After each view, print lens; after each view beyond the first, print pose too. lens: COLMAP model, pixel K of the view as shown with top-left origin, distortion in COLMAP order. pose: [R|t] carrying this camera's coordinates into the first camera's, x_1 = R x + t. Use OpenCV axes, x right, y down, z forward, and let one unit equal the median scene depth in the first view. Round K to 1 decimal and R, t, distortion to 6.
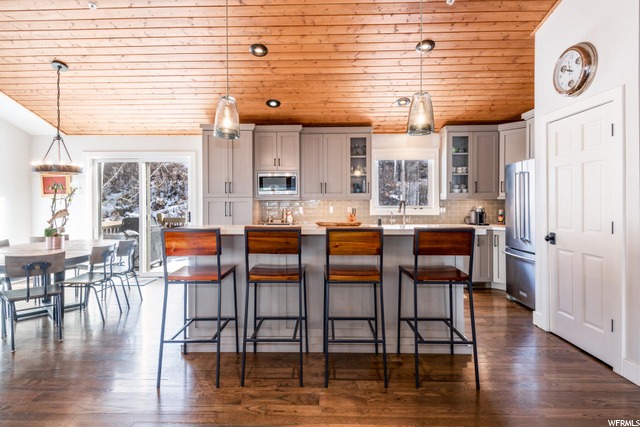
lens RADIAL K [[345.2, 0, 308.1], [0, 345.2, 200.2], [0, 0, 1]] dist [-0.001525, -0.000608]
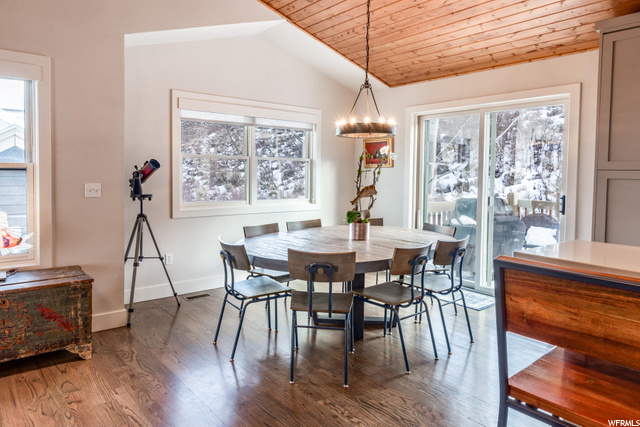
lens RADIAL K [[399.6, 0, 317.6], [0, 399.6, 190.8], [0, 0, 1]] dist [-0.001704, -0.001021]
pose [[0.644729, 0.048976, -0.762840, -0.145611], [-0.010033, 0.998402, 0.055619, -0.007086], [0.764345, -0.028206, 0.644190, 0.376984]]
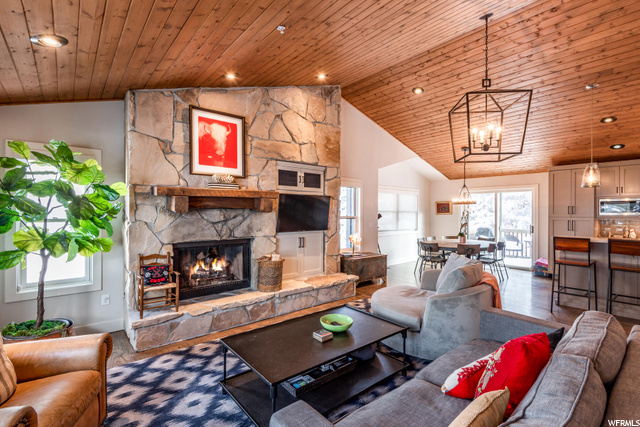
lens RADIAL K [[296.8, 0, 320.0], [0, 296.8, 213.5], [0, 0, 1]] dist [0.002481, -0.000320]
pose [[0.675965, 0.010155, -0.736864, -0.032724], [-0.000569, 0.999912, 0.013258, -0.046334], [0.736934, -0.008543, 0.675911, -0.716670]]
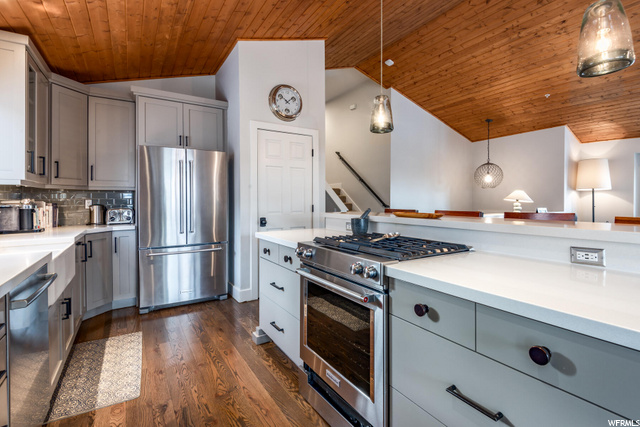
lens RADIAL K [[302.3, 0, 328.2], [0, 302.3, 200.6], [0, 0, 1]] dist [0.020553, -0.014314]
pose [[-0.572592, 0.004140, 0.819830, -0.260673], [-0.001548, 0.999980, -0.006131, 0.029174], [-0.819839, -0.004780, -0.572575, 1.139129]]
